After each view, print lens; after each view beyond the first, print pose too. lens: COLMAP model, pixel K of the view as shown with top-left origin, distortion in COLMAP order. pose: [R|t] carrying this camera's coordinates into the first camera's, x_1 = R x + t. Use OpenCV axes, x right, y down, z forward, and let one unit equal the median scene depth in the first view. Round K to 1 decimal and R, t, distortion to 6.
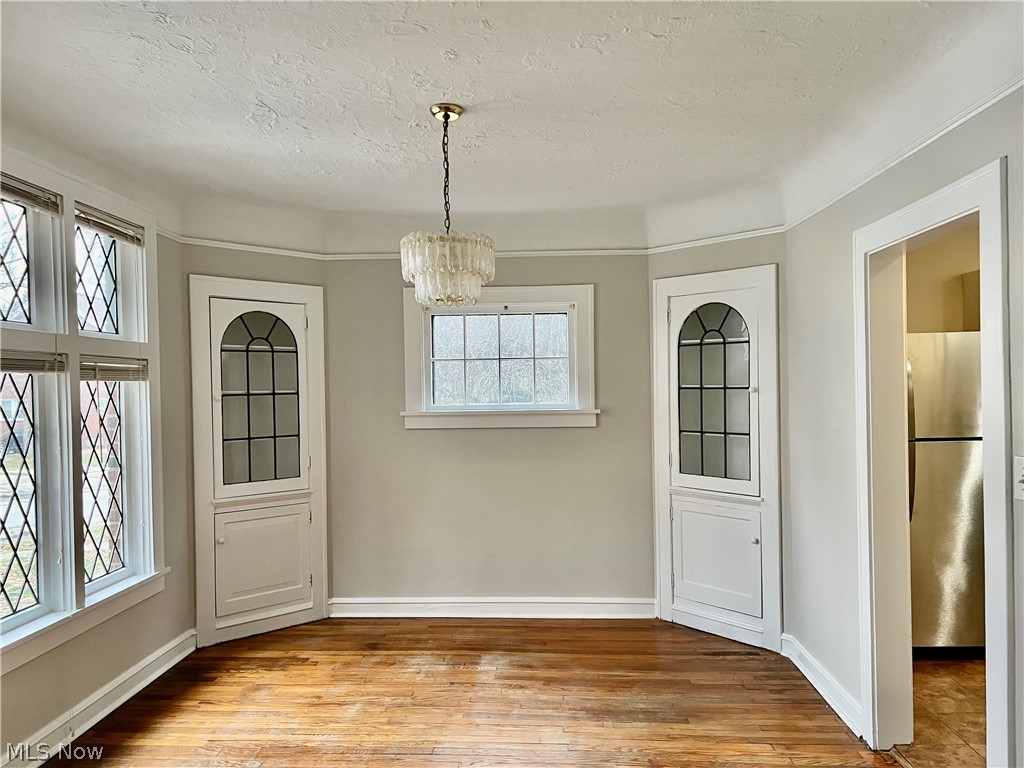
lens RADIAL K [[765.4, 0, 509.6], [0, 765.4, 382.8], [0, 0, 1]] dist [0.061358, -0.067349]
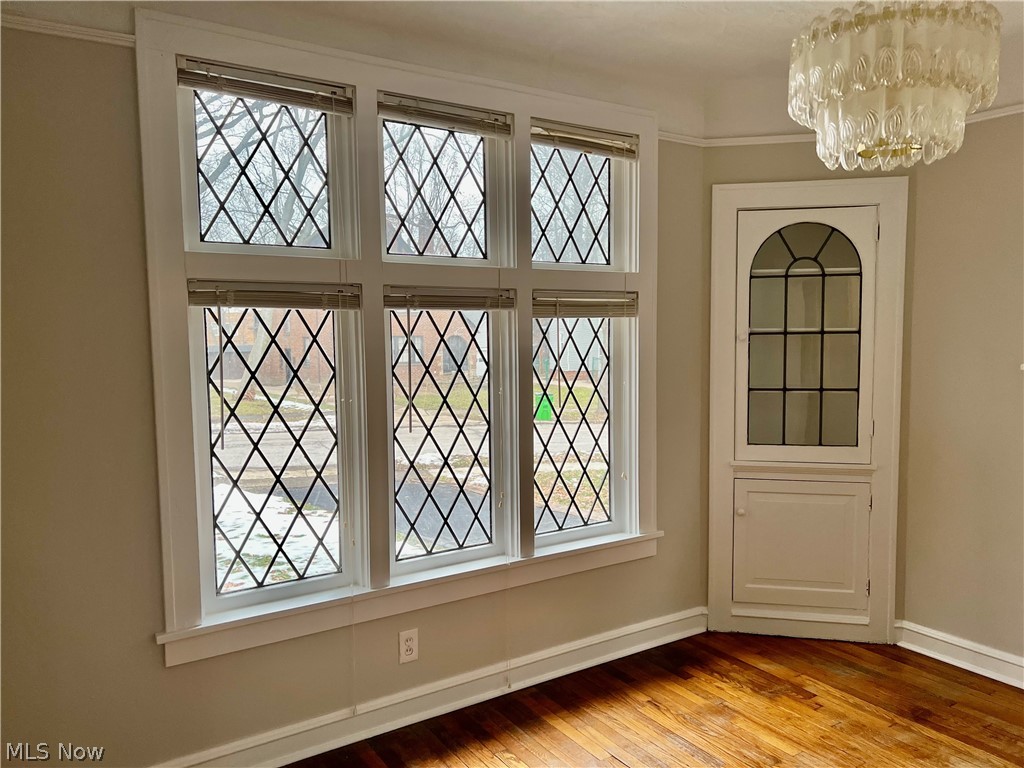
lens RADIAL K [[765.4, 0, 504.1], [0, 765.4, 392.8], [0, 0, 1]] dist [0.061358, -0.067349]
pose [[0.585335, 0.071070, -0.807671, 0.136748], [0.007043, 0.995668, 0.092717, 0.001288], [0.810761, -0.059958, 0.582298, 0.344906]]
